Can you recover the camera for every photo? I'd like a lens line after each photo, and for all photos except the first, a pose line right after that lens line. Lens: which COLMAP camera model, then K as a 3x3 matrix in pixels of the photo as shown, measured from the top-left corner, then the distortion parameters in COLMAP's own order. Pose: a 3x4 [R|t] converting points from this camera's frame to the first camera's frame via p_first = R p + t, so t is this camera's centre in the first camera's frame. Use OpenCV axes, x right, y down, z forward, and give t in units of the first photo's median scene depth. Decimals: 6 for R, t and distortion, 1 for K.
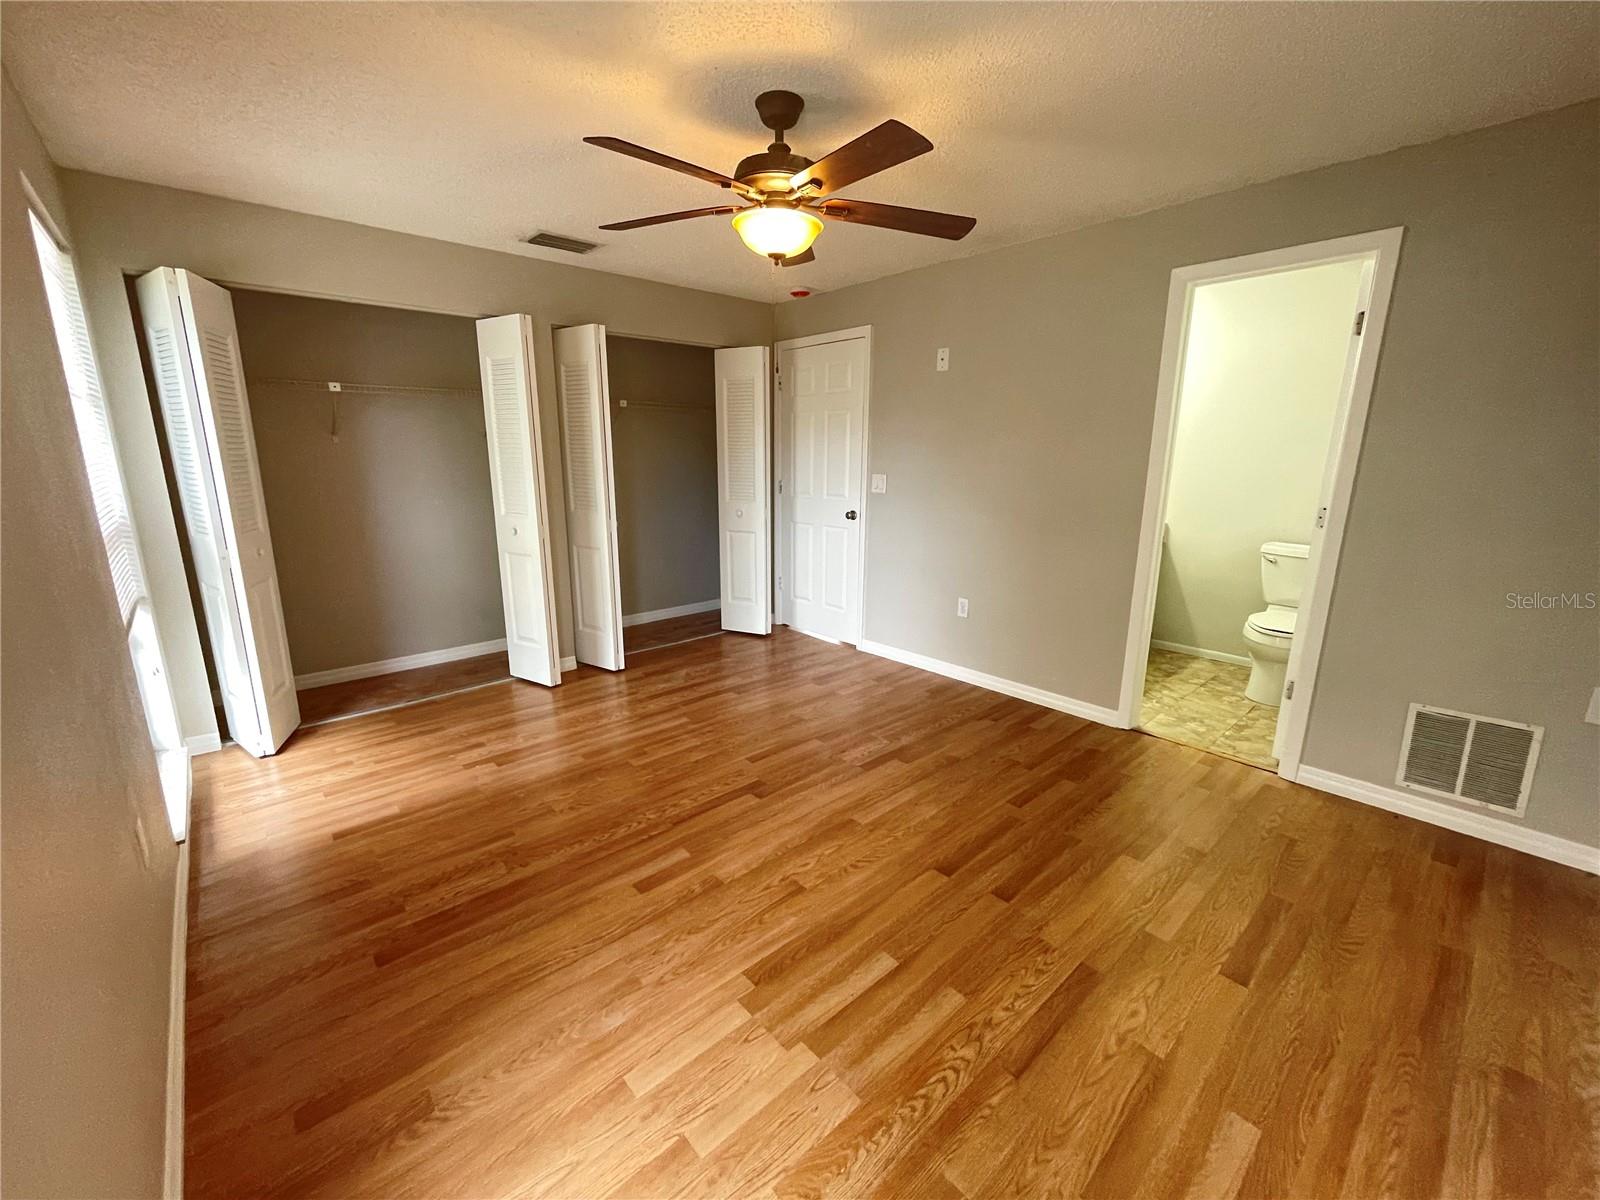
lens RADIAL K [[649.5, 0, 802.4], [0, 649.5, 602.6], [0, 0, 1]] dist [-0.002943, 0.000592]
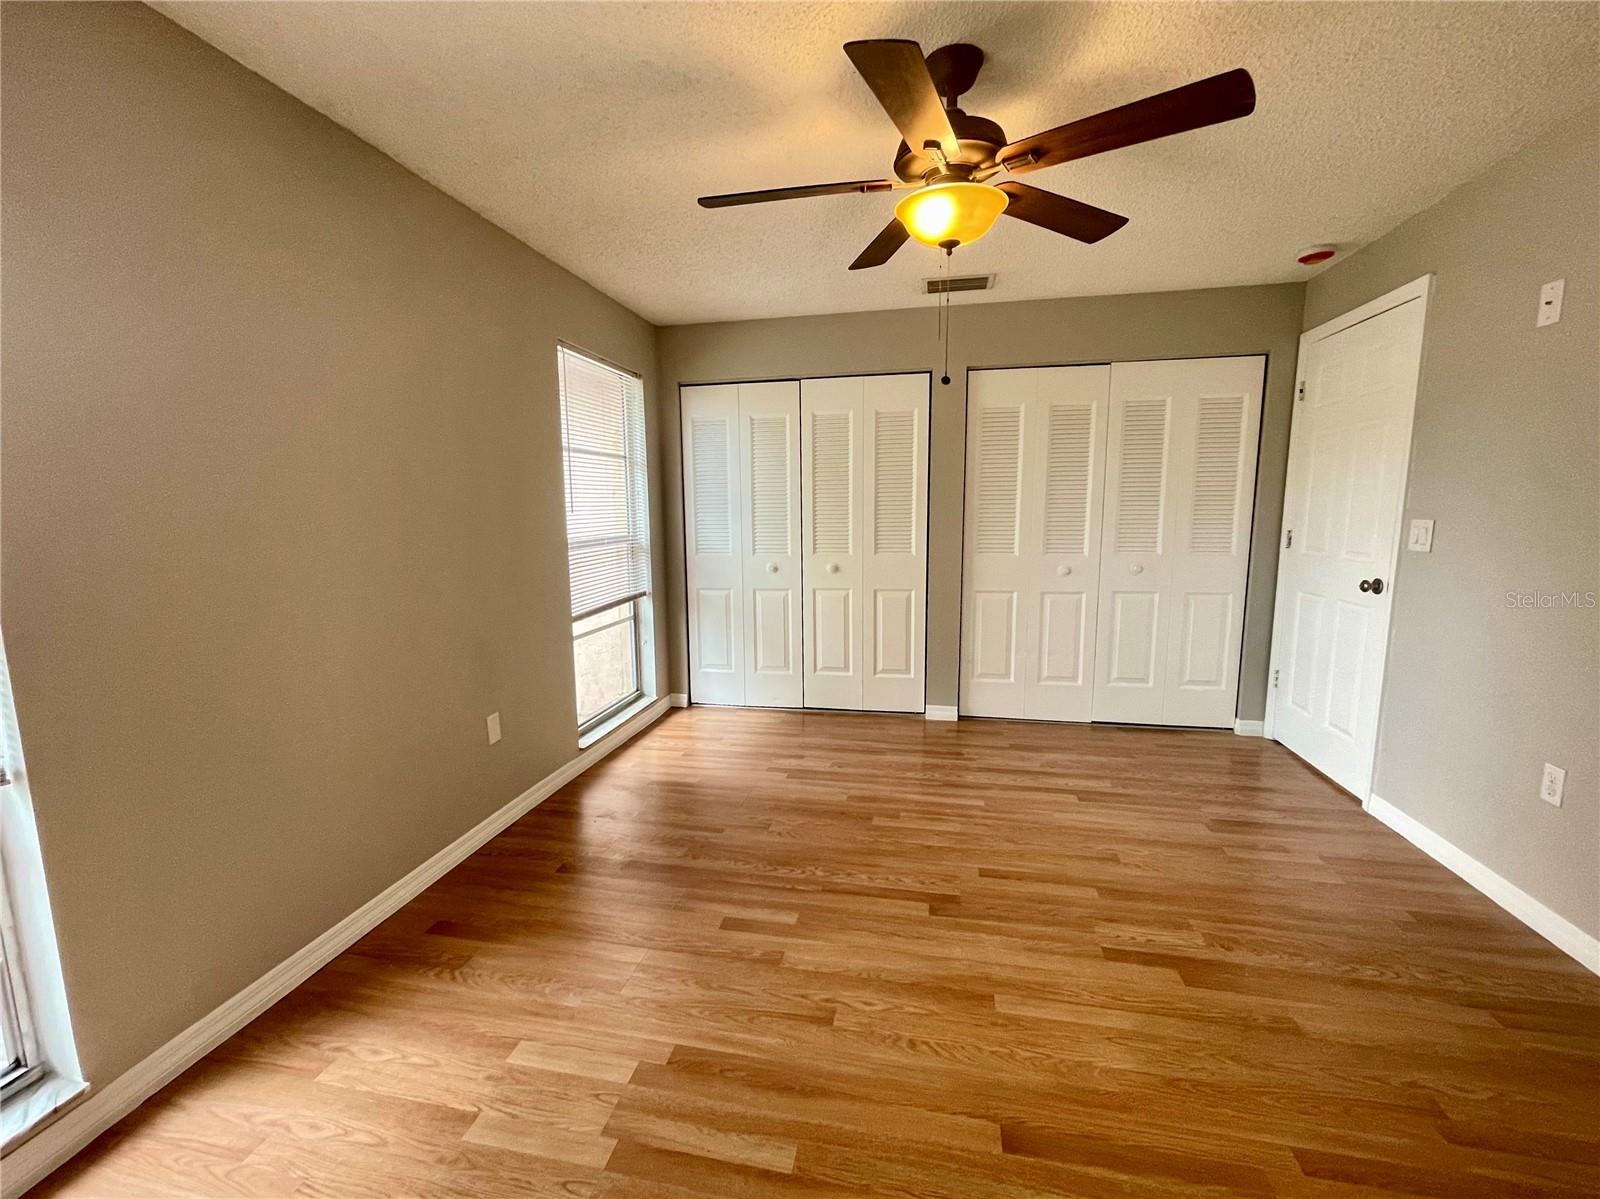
lens RADIAL K [[690.7, 0, 795.2], [0, 690.7, 595.3], [0, 0, 1]] dist [-0.003243, 0.002078]
pose [[0.585762, 0.096225, -0.804750, 0.505811], [-0.173100, 0.984870, -0.008235, -0.047489], [0.791782, 0.144126, 0.593556, 0.332031]]
